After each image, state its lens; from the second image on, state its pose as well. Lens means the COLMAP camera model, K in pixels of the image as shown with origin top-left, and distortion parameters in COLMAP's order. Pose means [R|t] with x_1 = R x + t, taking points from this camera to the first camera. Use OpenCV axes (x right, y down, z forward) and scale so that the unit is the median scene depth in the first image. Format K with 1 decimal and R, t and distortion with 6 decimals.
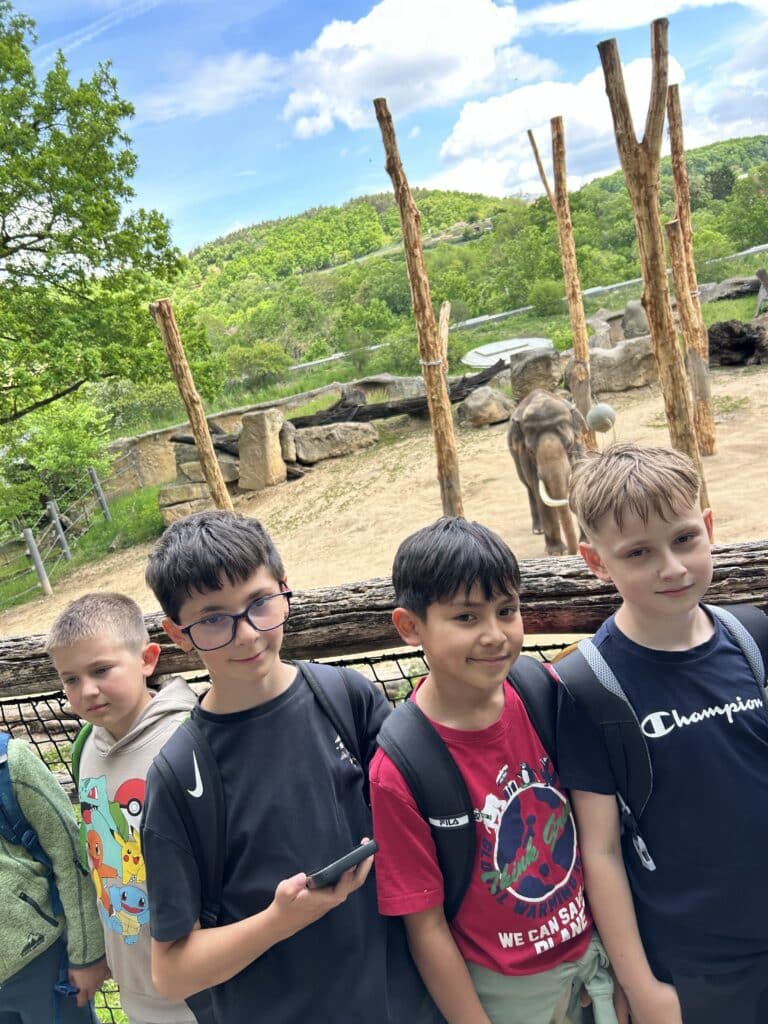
lens RADIAL K [[764.9, 0, 384.0], [0, 764.9, 512.0], [0, 0, 1]] dist [0.099129, -0.148825]
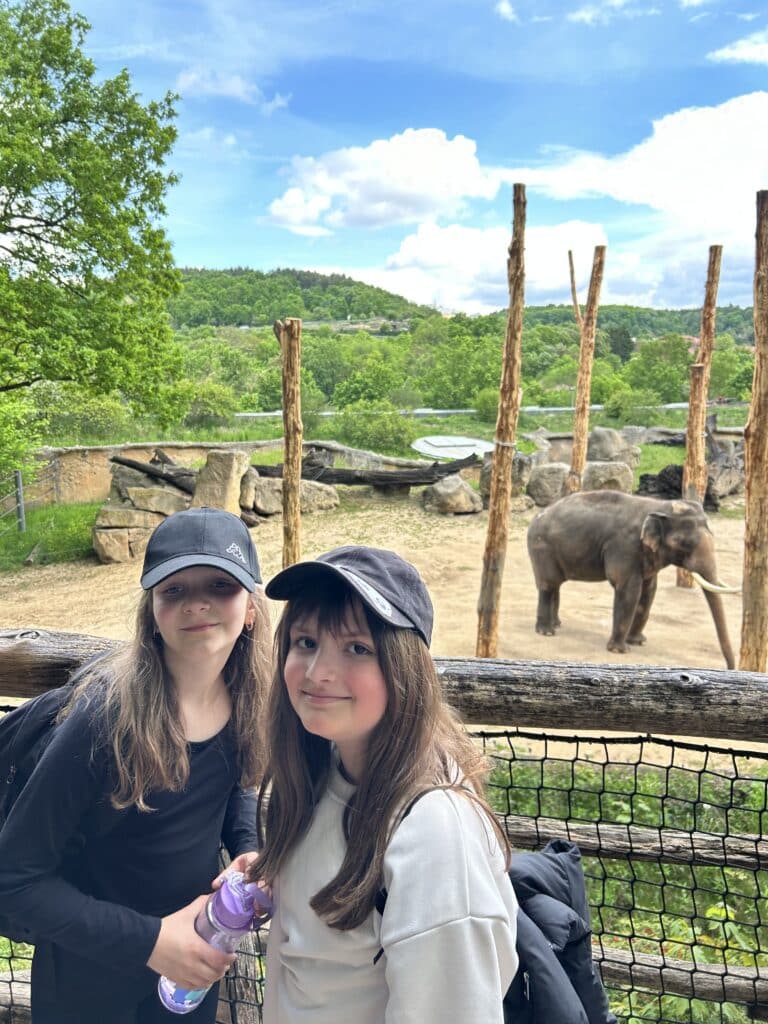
lens RADIAL K [[764.9, 0, 384.0], [0, 764.9, 512.0], [0, 0, 1]] dist [0.099129, -0.148825]
pose [[0.967141, 0.204868, 0.150558, -0.100149], [-0.188979, 0.975419, -0.113331, 0.015189], [-0.170075, 0.081155, 0.982084, 0.027229]]
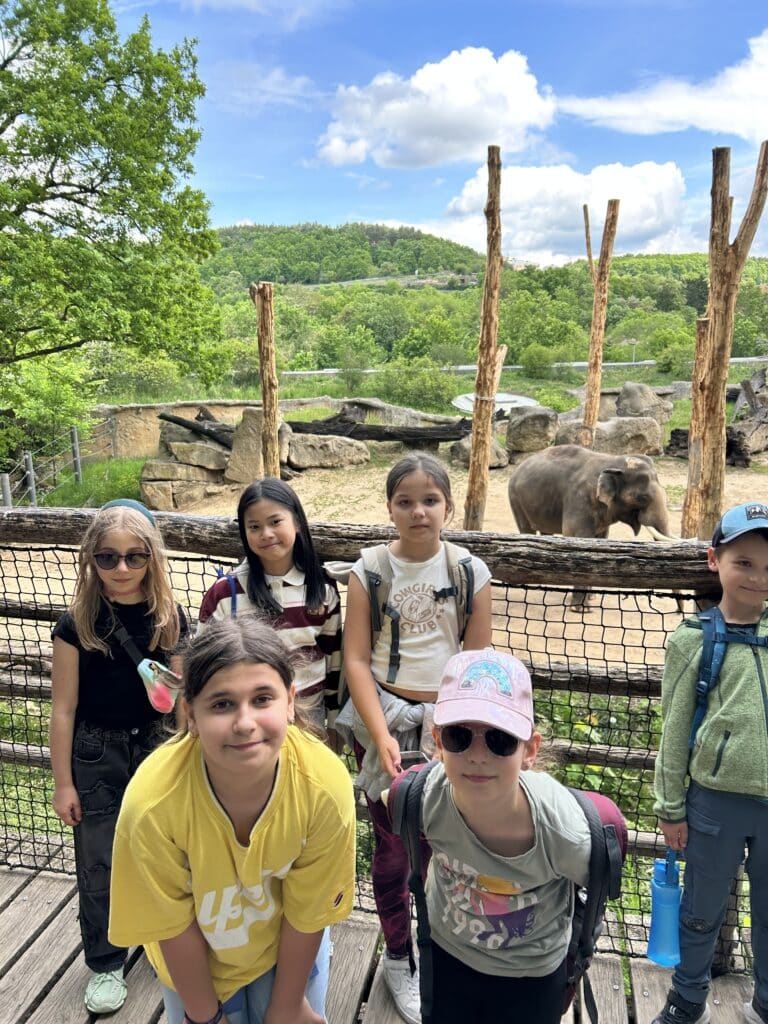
lens RADIAL K [[760.3, 0, 388.1], [0, 760.3, 518.6], [0, 0, 1]] dist [0.101506, -0.148865]
pose [[0.975437, 0.203036, 0.085431, -0.055538], [-0.200619, 0.979005, -0.036075, 0.014236], [-0.090962, 0.018050, 0.995691, -0.012131]]
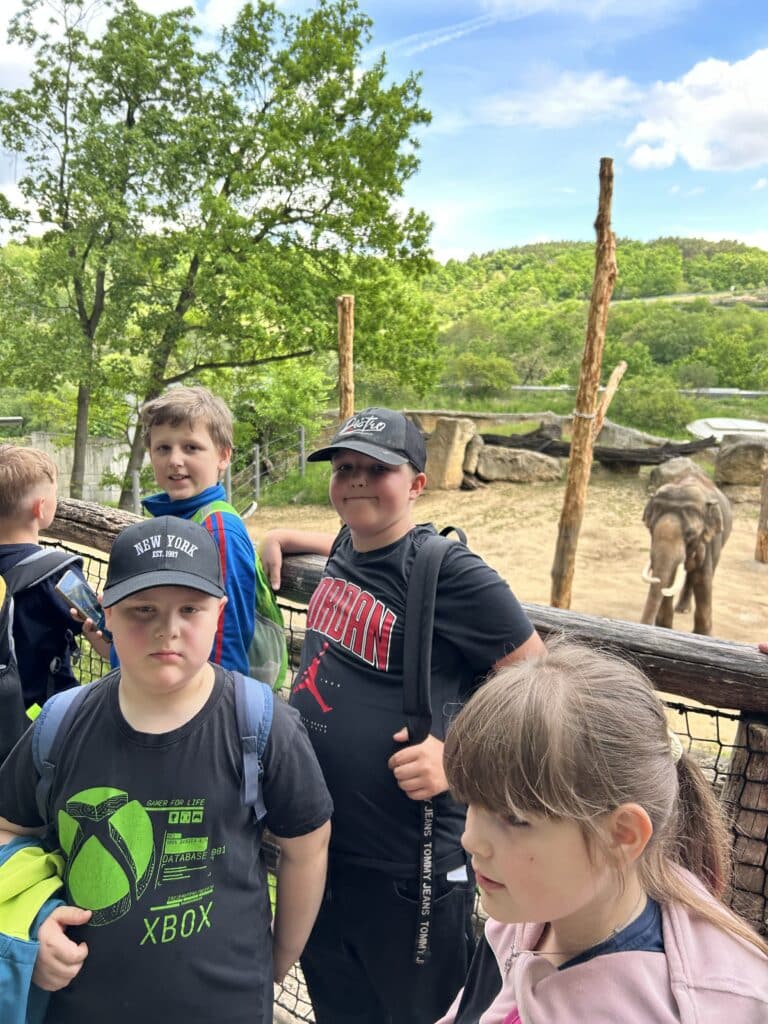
lens RADIAL K [[767.1, 0, 384.0], [0, 767.1, 512.0], [0, 0, 1]] dist [0.125132, -0.265374]
pose [[0.915952, 0.308095, -0.257116, 0.055406], [-0.312115, 0.949686, 0.026098, -0.007451], [0.252220, 0.056346, 0.966028, -0.022526]]
